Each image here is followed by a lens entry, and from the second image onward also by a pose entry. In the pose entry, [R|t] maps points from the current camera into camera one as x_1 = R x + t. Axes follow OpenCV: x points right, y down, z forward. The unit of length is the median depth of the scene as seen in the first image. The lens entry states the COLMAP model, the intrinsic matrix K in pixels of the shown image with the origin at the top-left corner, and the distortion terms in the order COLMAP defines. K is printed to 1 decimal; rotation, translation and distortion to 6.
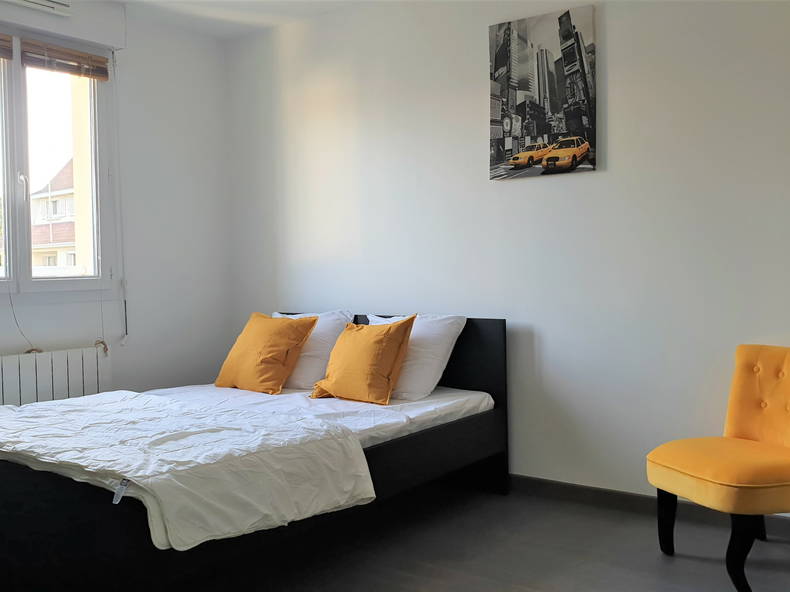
lens RADIAL K [[795.8, 0, 396.2], [0, 795.8, 306.5], [0, 0, 1]] dist [0.159043, -0.528445]
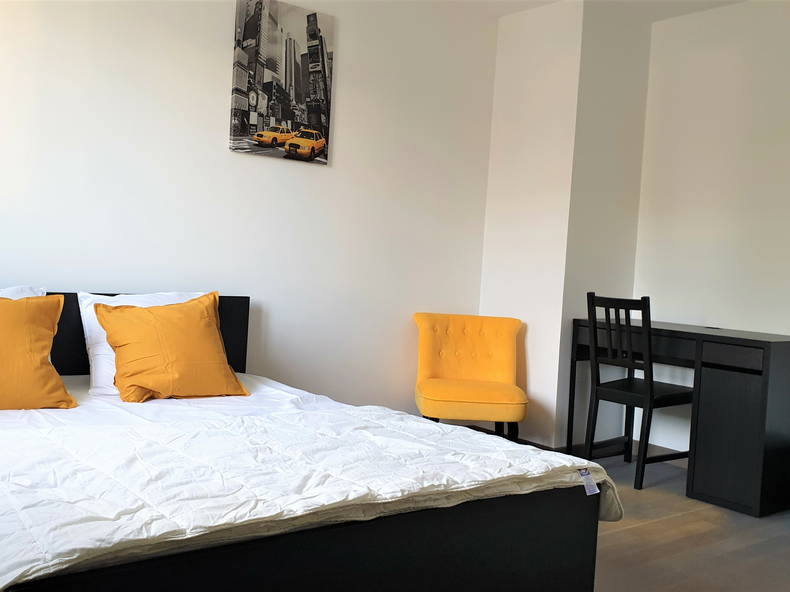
lens RADIAL K [[795.8, 0, 396.2], [0, 795.8, 306.5], [0, 0, 1]] dist [0.159043, -0.528445]
pose [[0.274679, -0.022252, 0.961278, -0.786509], [-0.014963, 0.999512, 0.027413, -0.001499], [-0.961419, -0.021914, 0.274212, 0.567963]]
